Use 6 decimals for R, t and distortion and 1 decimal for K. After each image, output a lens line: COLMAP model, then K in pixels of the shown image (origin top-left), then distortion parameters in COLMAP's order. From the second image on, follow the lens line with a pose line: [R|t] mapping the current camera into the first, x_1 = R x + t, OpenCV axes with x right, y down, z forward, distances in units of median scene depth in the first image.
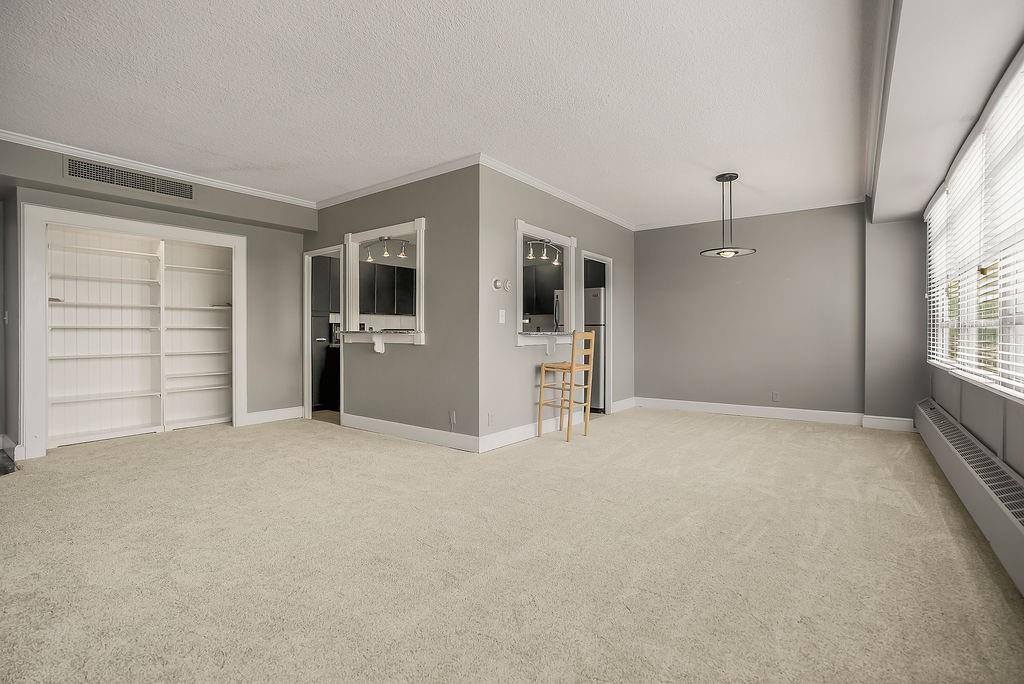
lens RADIAL K [[487.6, 0, 512.0], [0, 487.6, 342.0], [0, 0, 1]] dist [0.000679, 0.000908]
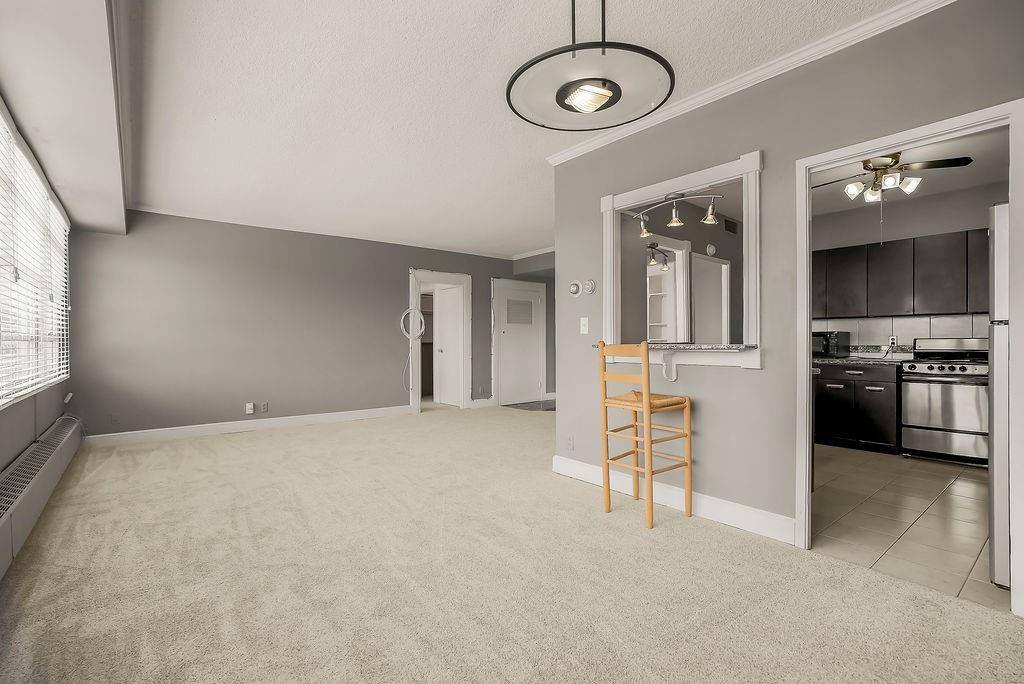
lens RADIAL K [[487.6, 0, 512.0], [0, 487.6, 342.0], [0, 0, 1]] dist [0.000679, 0.000908]
pose [[-0.245900, 0.004055, -0.969287, 0.766644], [-0.003890, 0.999979, 0.005171, -0.026125], [0.969287, 0.005042, -0.245879, 1.013148]]
